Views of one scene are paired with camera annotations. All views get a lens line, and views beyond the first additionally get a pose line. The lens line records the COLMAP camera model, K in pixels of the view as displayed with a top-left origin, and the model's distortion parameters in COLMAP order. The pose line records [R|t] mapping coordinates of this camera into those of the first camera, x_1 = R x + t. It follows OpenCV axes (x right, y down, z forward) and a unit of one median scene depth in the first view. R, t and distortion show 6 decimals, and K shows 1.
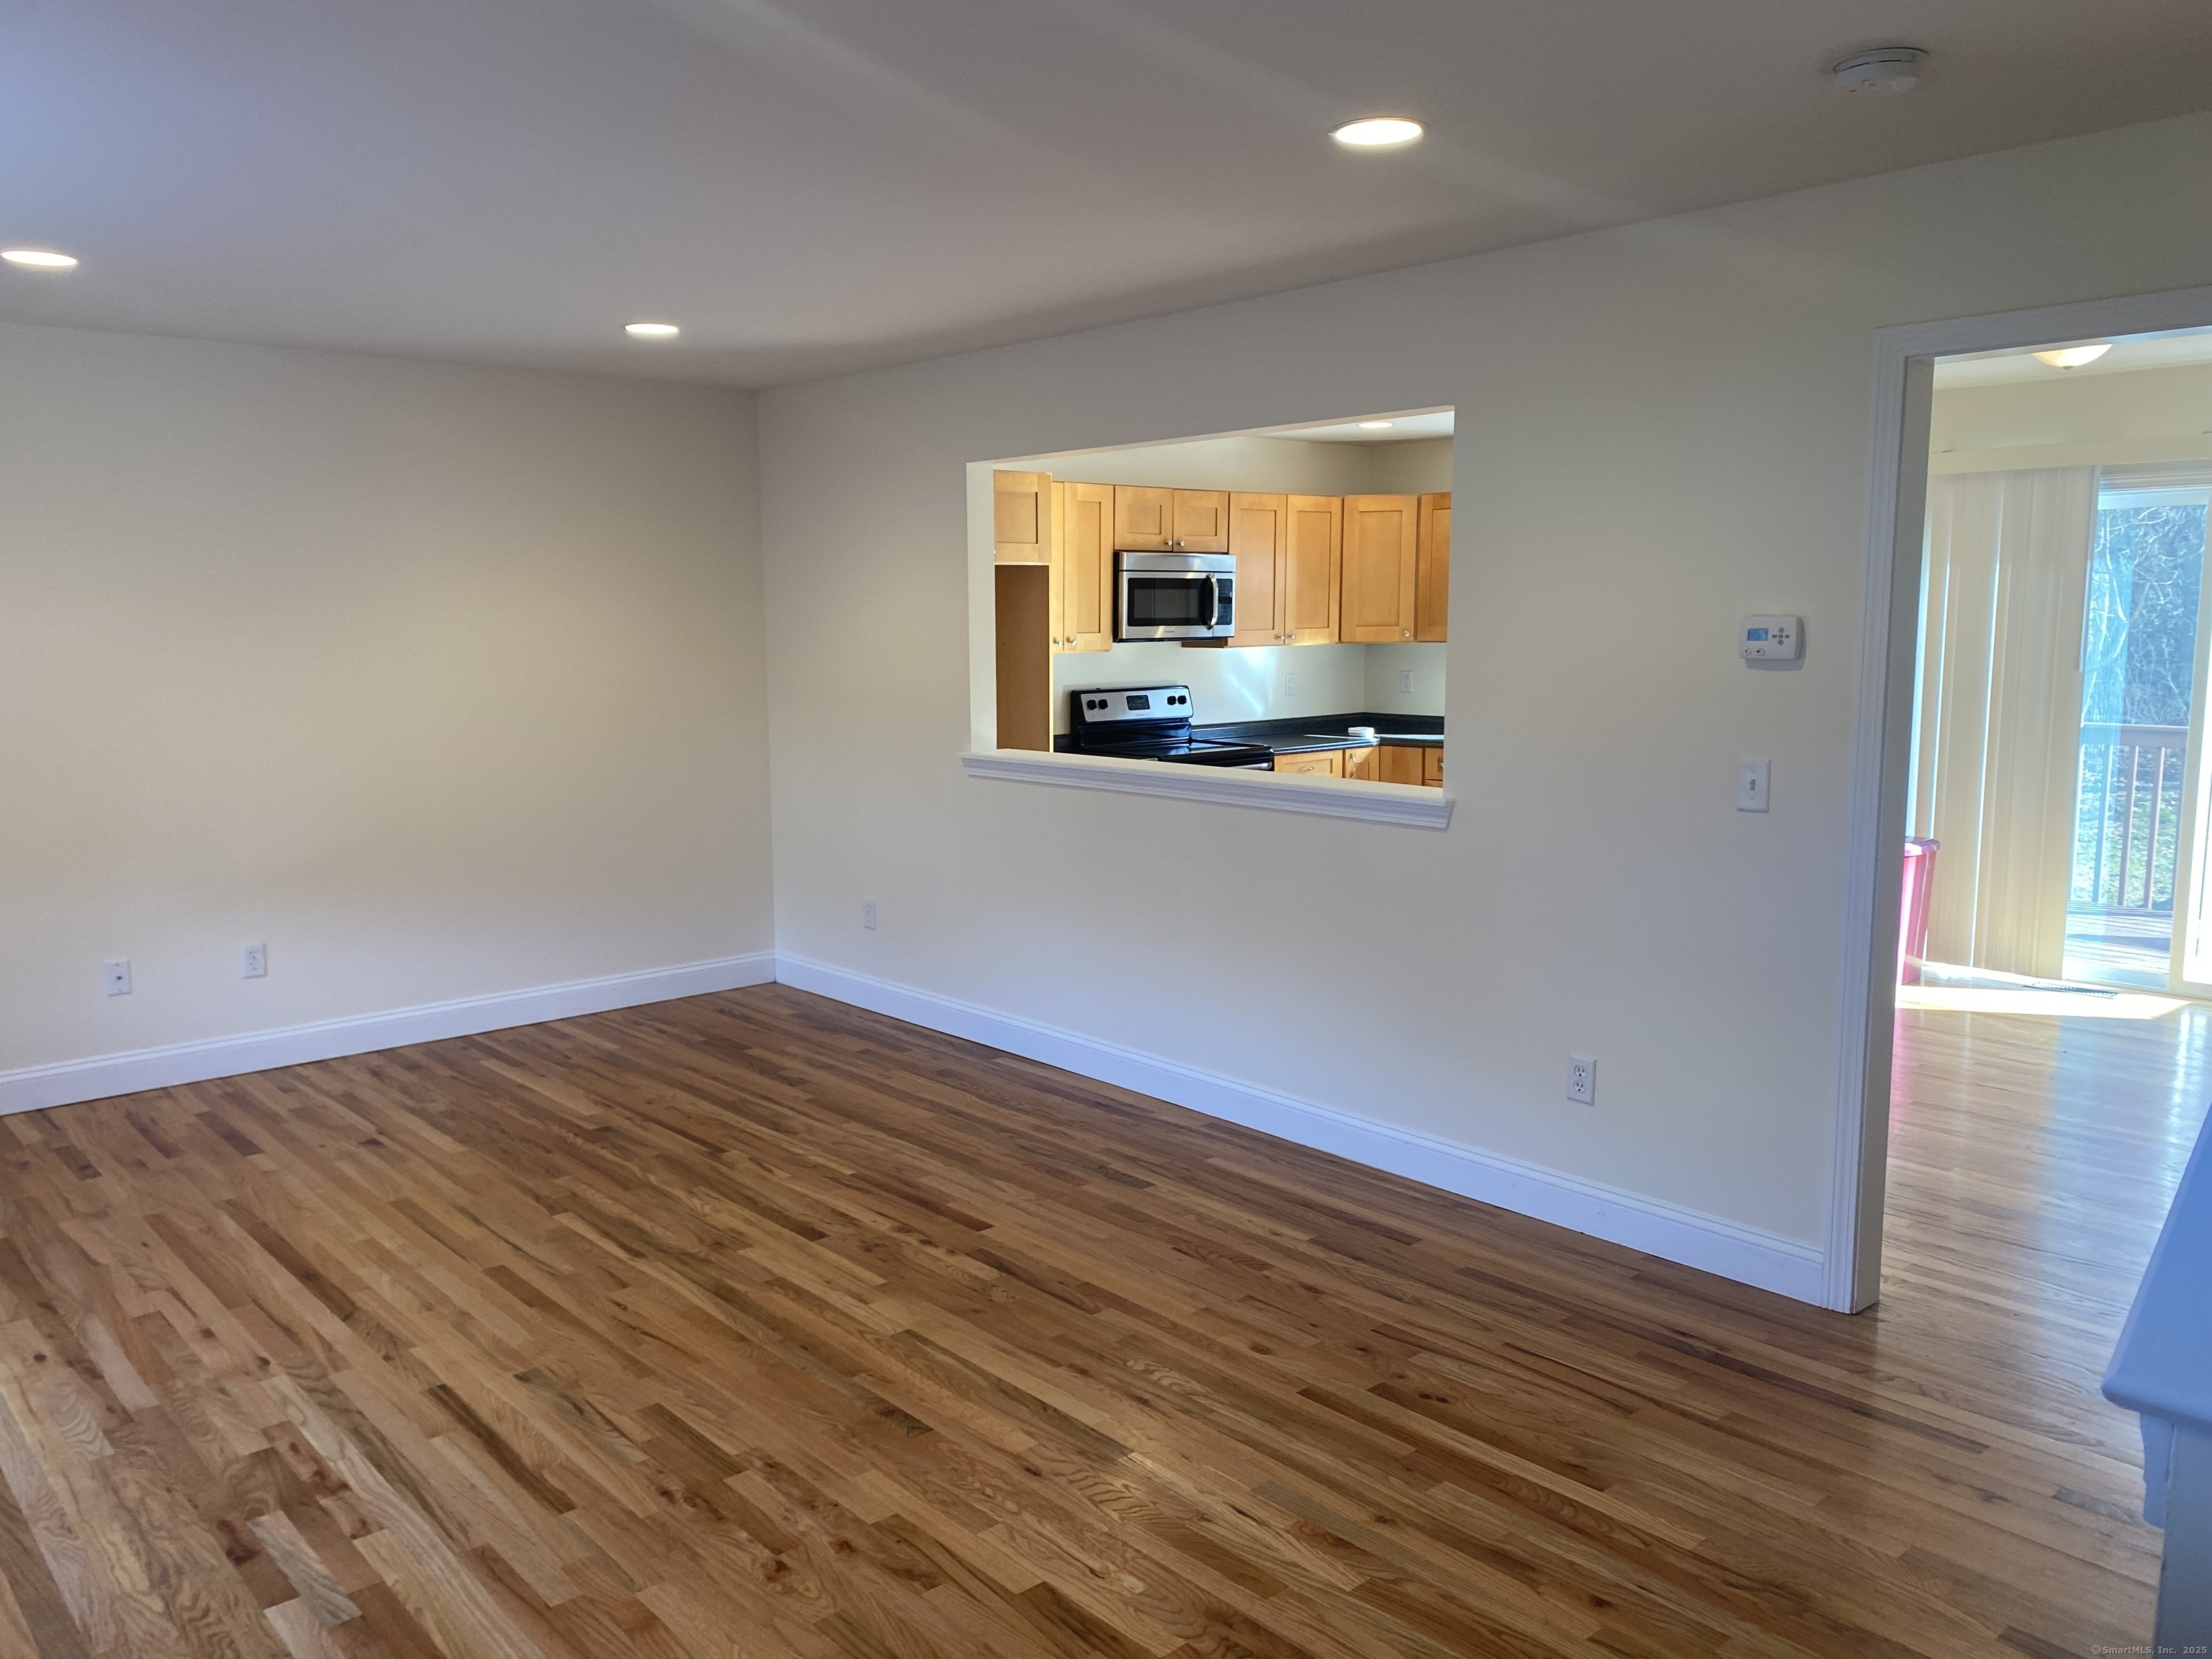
lens RADIAL K [[1526.9, 0, 1106.0], [0, 1526.9, 829.5], [0, 0, 1]] dist [0.001942, -0.070630]
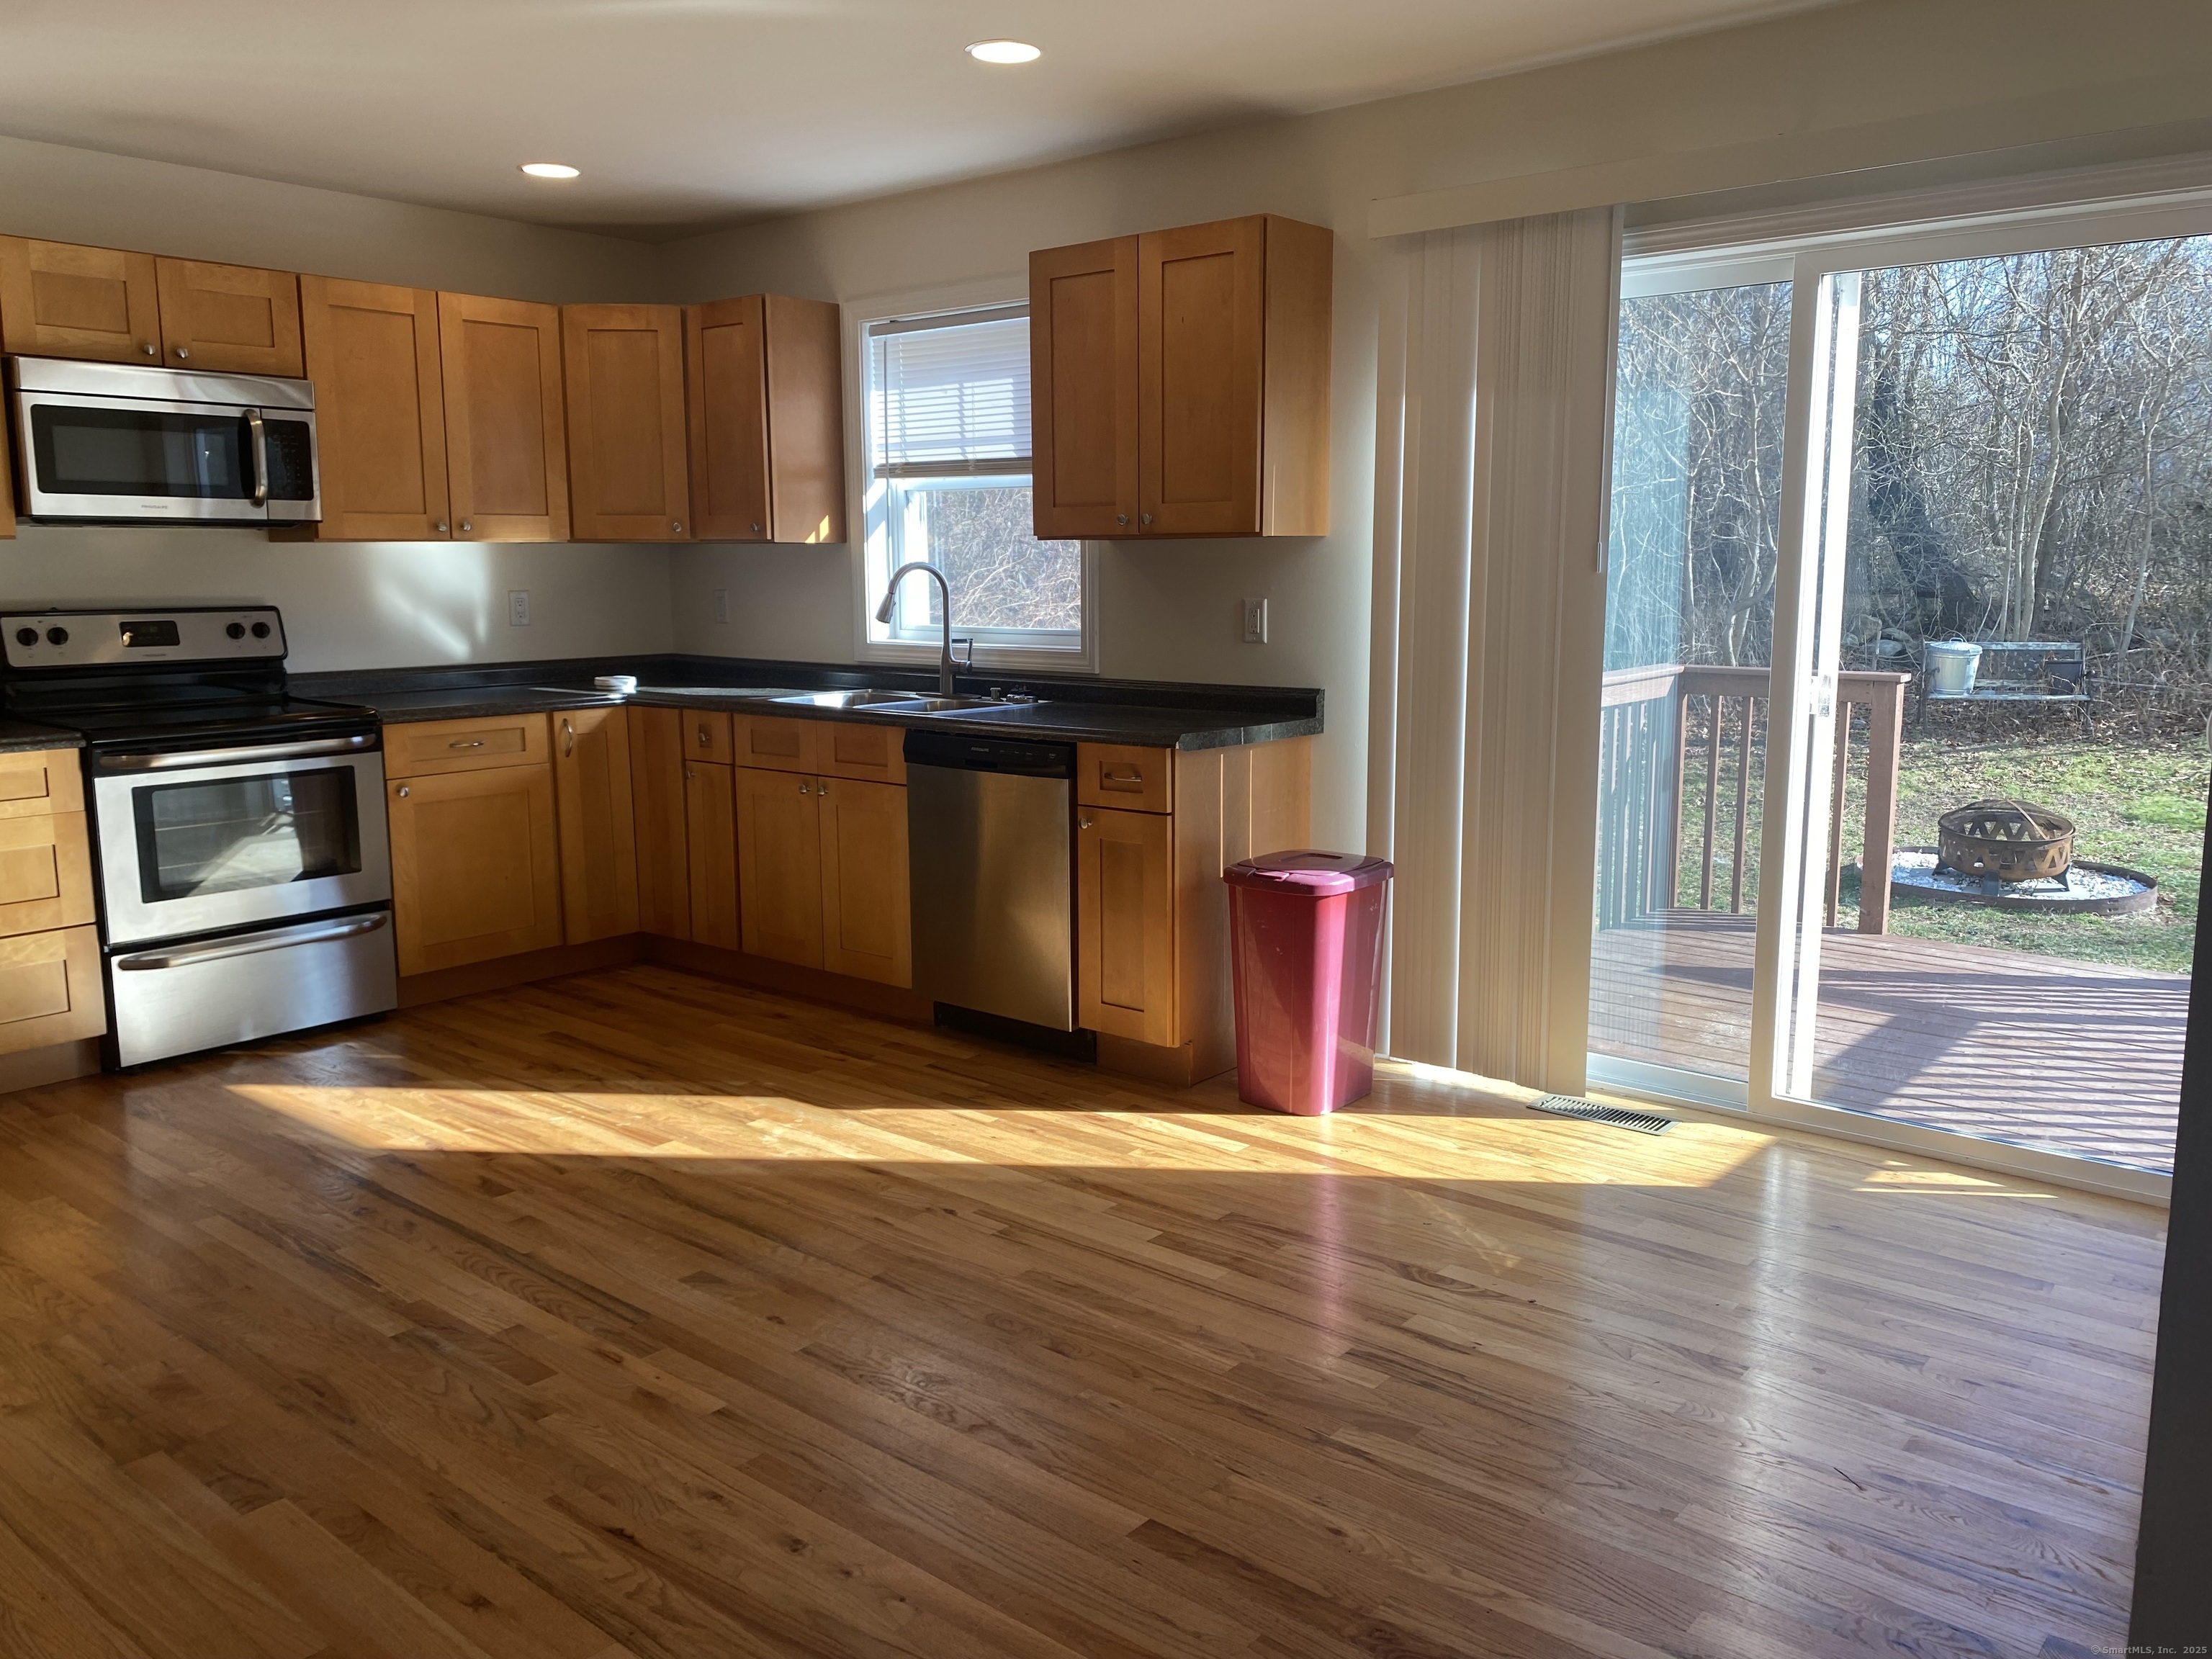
lens RADIAL K [[1675.5, 0, 1106.0], [0, 1675.5, 829.5], [0, 0, 1]] dist [0.007748, 0.000094]
pose [[0.979020, -0.019908, 0.202788, 0.243814], [0.014711, 0.999524, 0.027104, -0.020774], [-0.203231, -0.023553, 0.978848, 0.299533]]
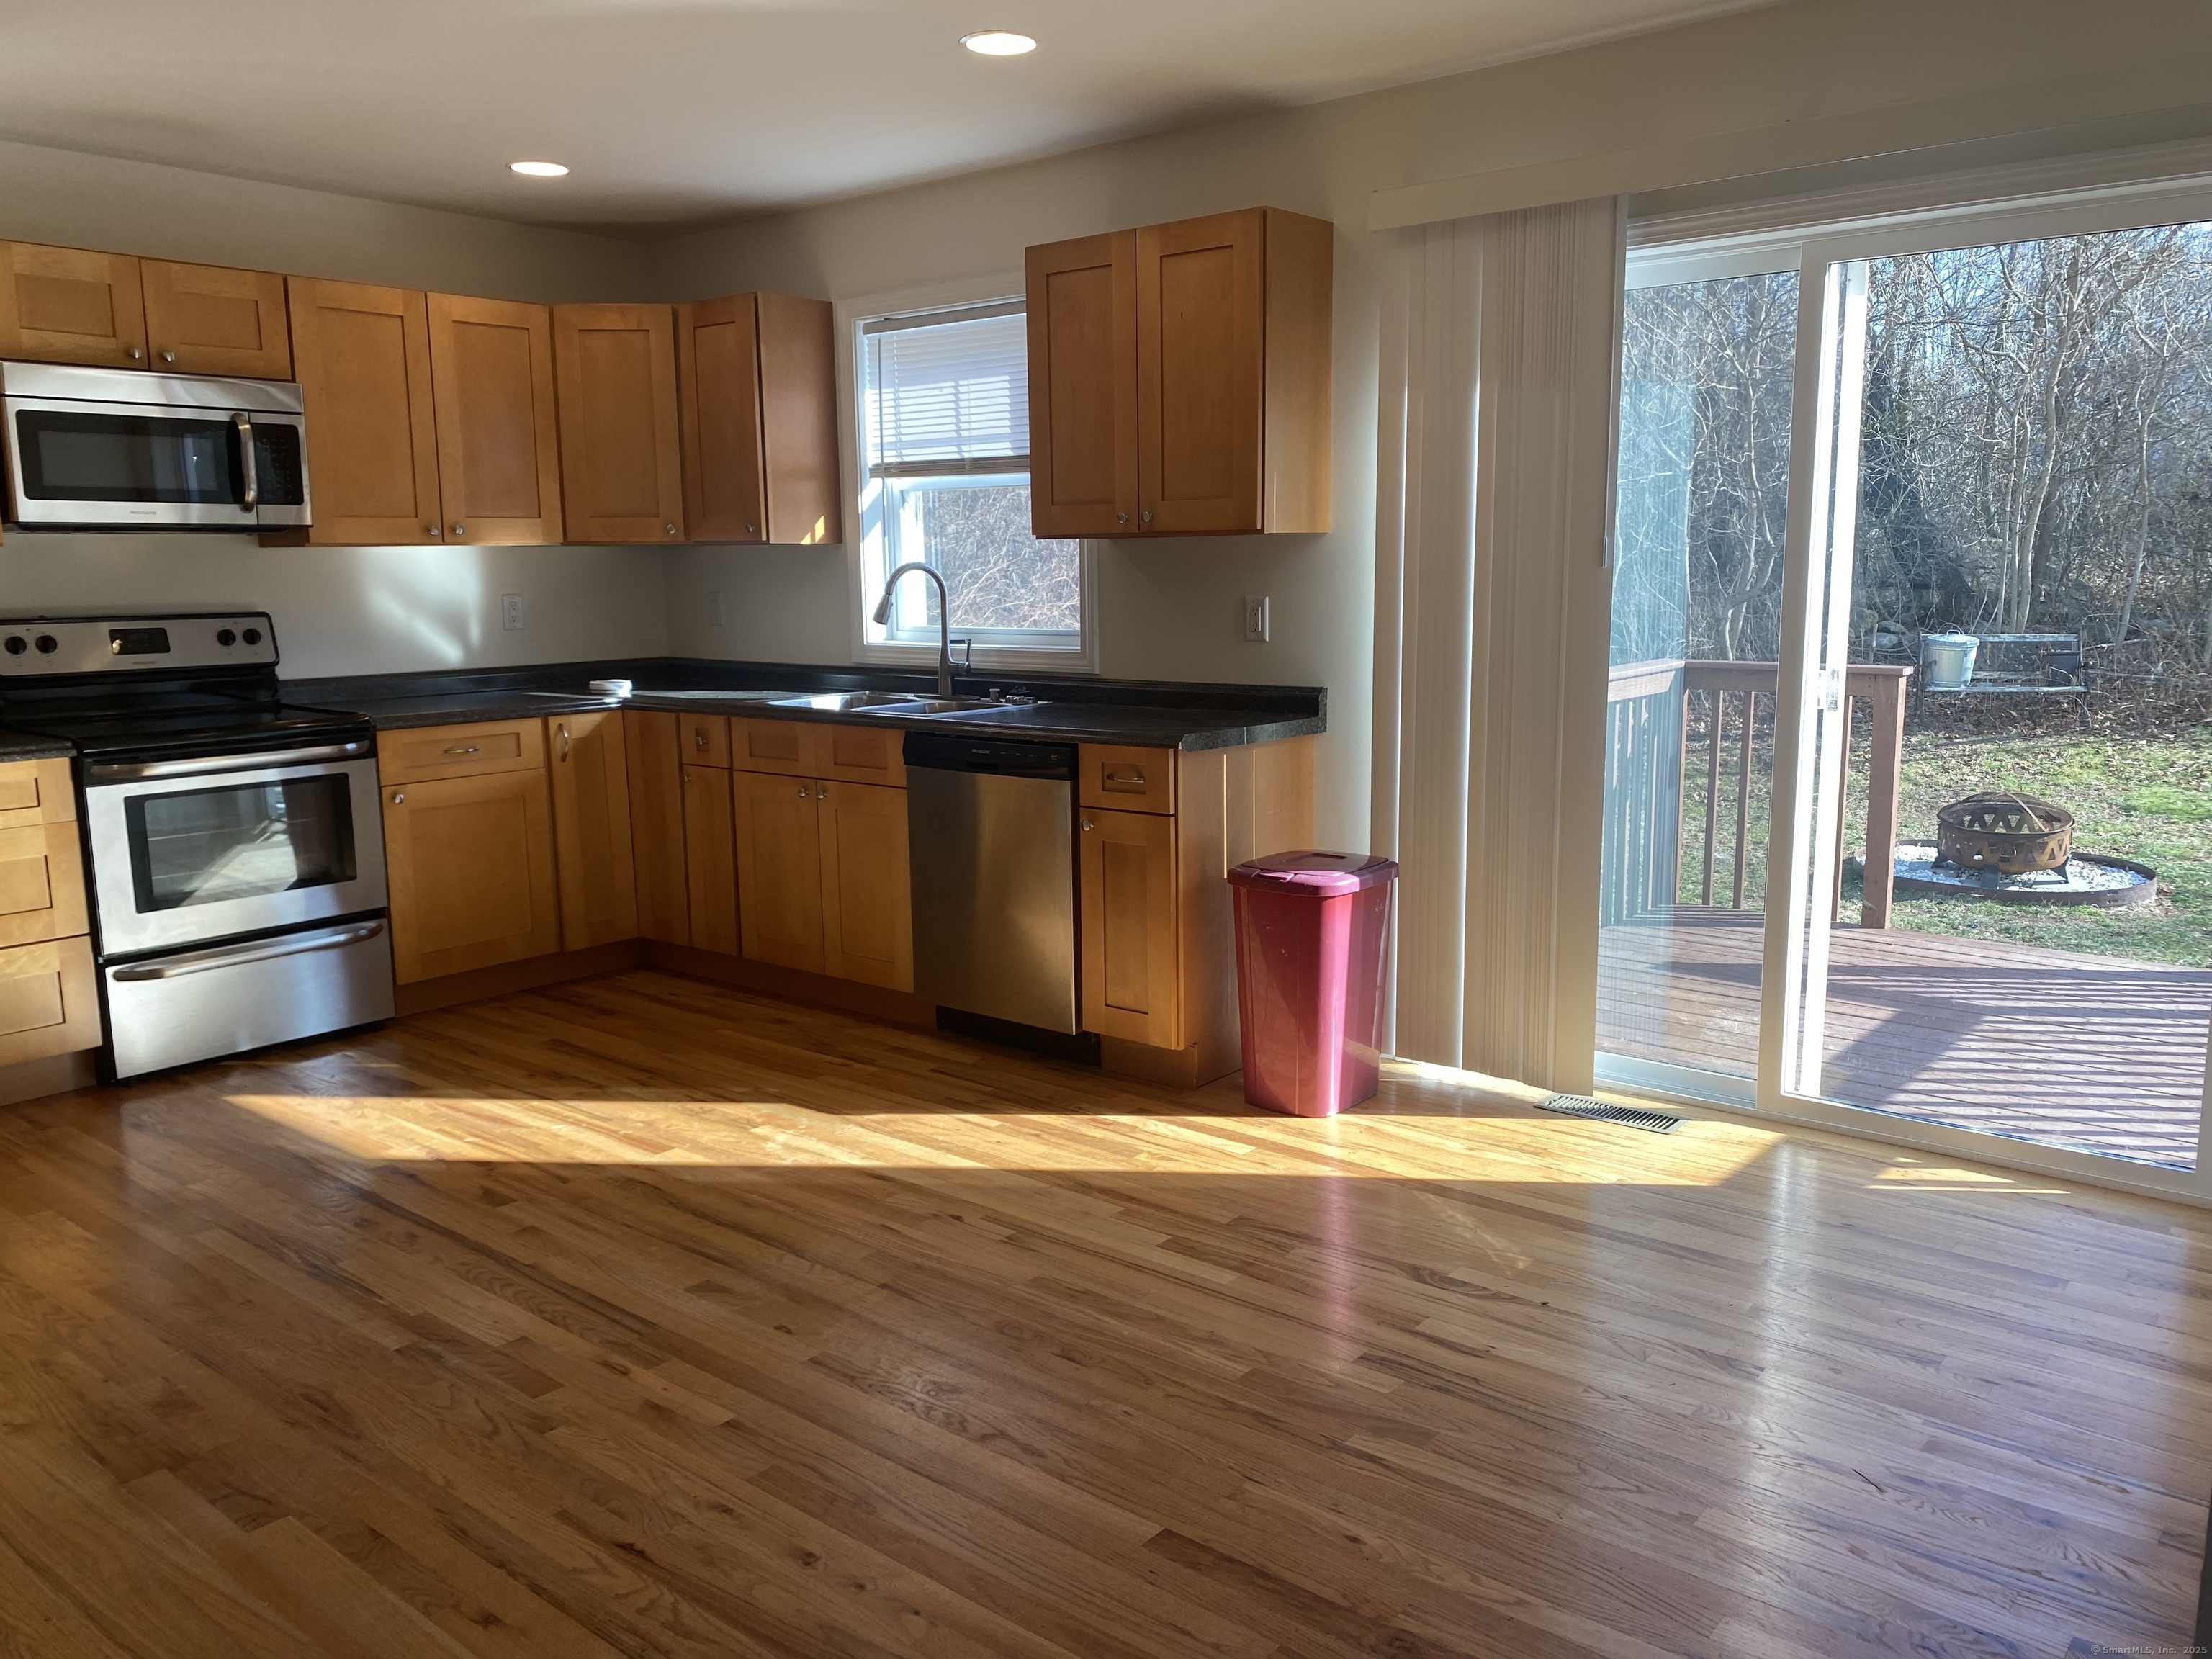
lens RADIAL K [[1678.8, 0, 1107.0], [0, 1678.8, 846.8], [0, 0, 1]] dist [0.007928, 0.000651]
pose [[0.978194, -0.030363, 0.205461, 0.242456], [0.023110, 0.999025, 0.037608, -0.021260], [-0.206403, -0.032040, 0.977942, 0.303086]]
